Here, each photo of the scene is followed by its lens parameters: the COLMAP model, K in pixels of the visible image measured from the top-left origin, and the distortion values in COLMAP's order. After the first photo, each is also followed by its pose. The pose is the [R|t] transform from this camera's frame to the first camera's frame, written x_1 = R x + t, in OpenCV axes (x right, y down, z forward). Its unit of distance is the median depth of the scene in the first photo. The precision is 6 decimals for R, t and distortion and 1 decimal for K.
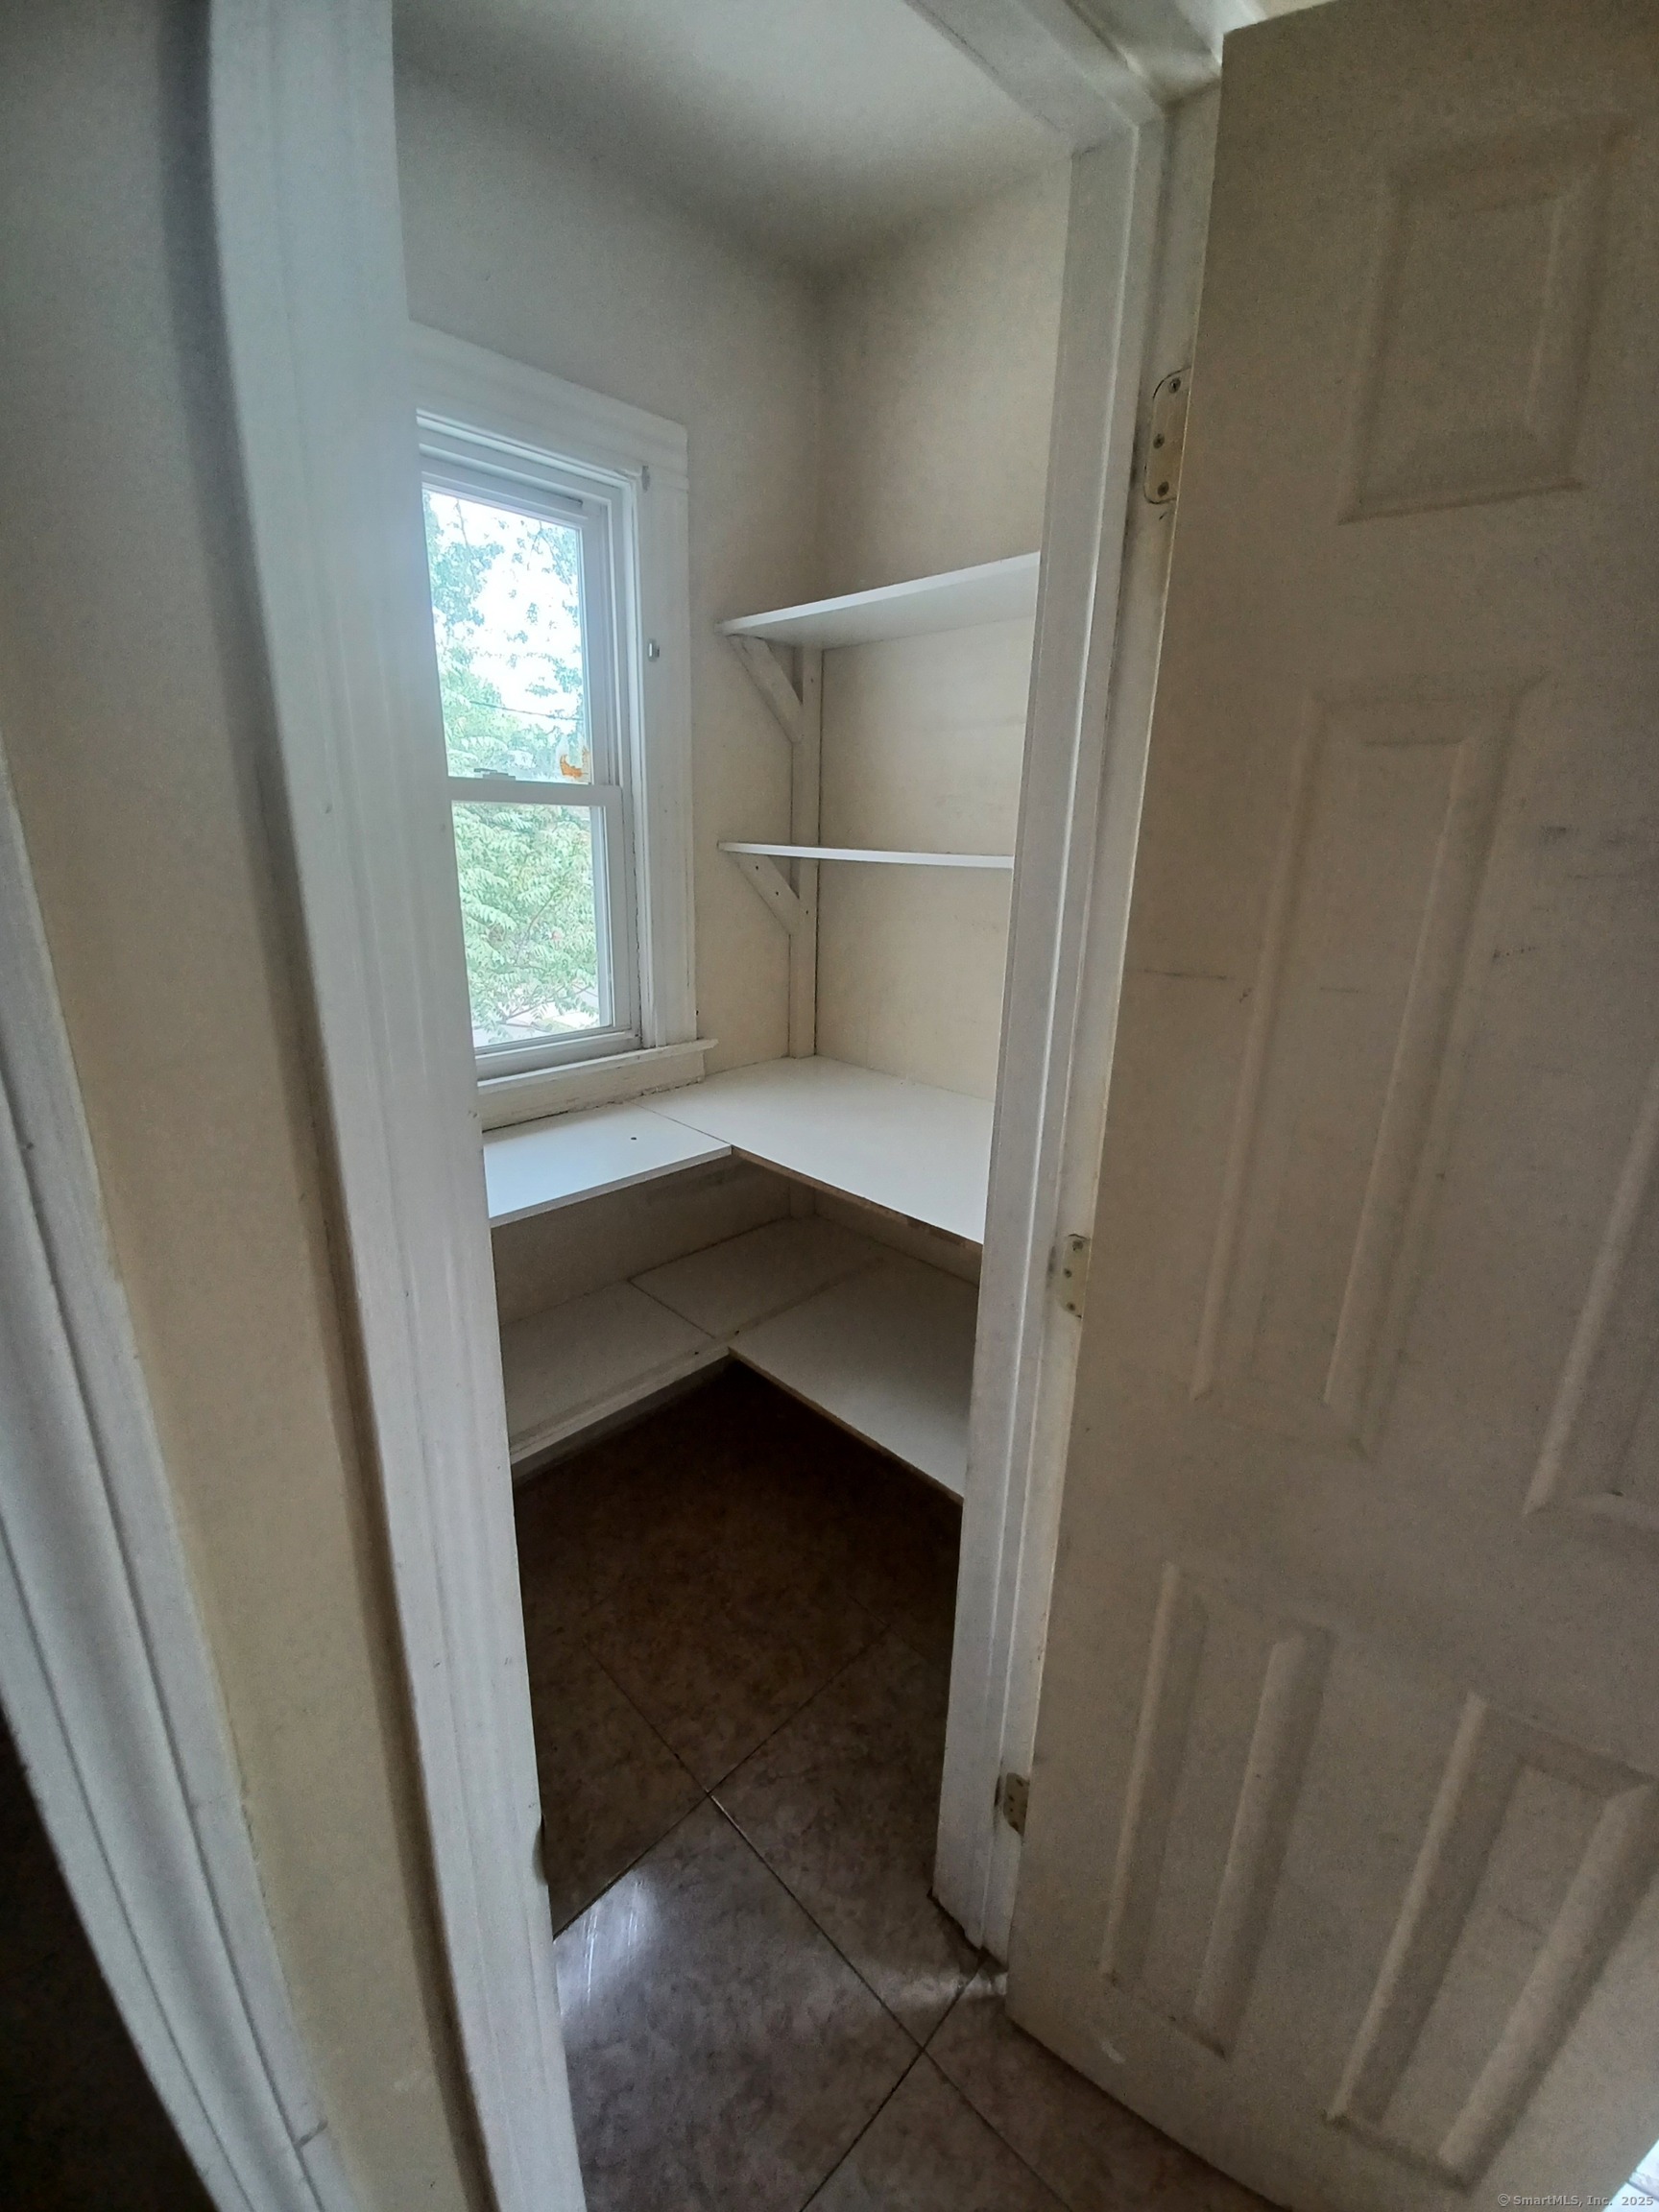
lens RADIAL K [[880.0, 0, 829.1], [0, 880.0, 1098.5], [0, 0, 1]] dist [0.010693, -0.012789]
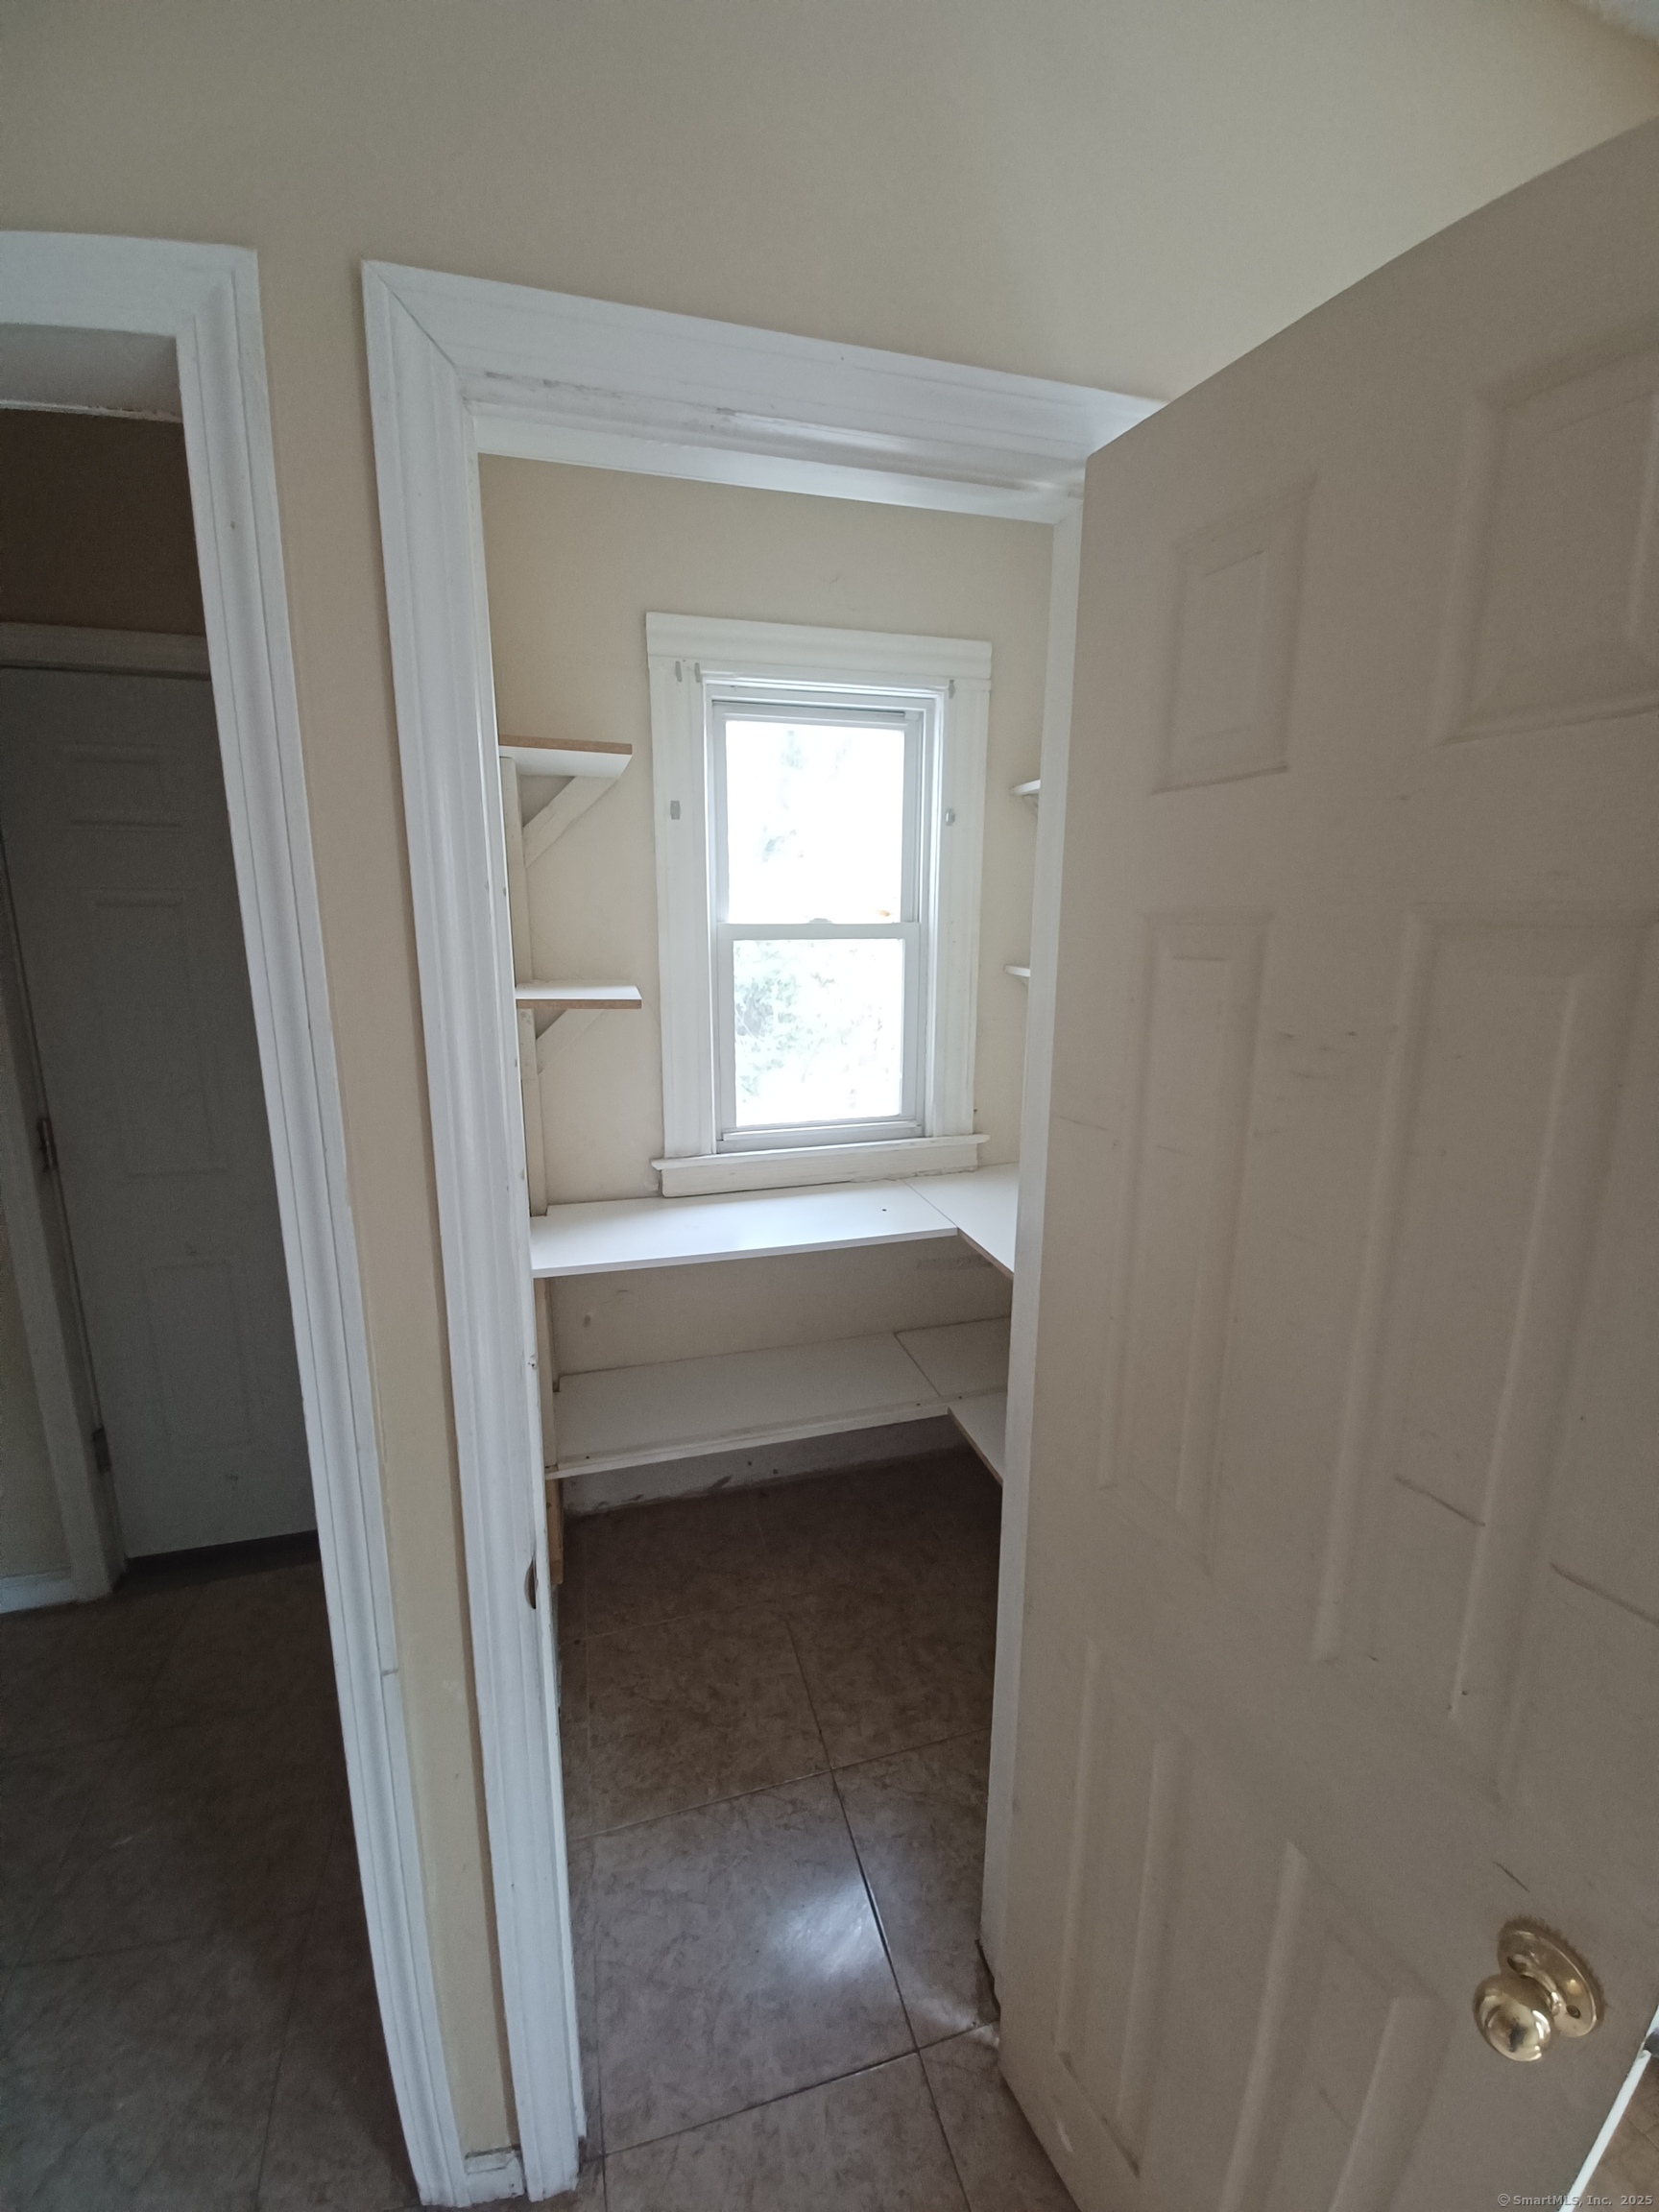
lens RADIAL K [[880.0, 0, 836.6], [0, 880.0, 1094.9], [0, 0, 1]] dist [0.010693, -0.012789]
pose [[0.874795, 0.079773, -0.477881, 0.329392], [-0.125819, 0.989917, -0.065072, -0.028625], [0.467871, 0.117051, 0.876011, -0.126494]]
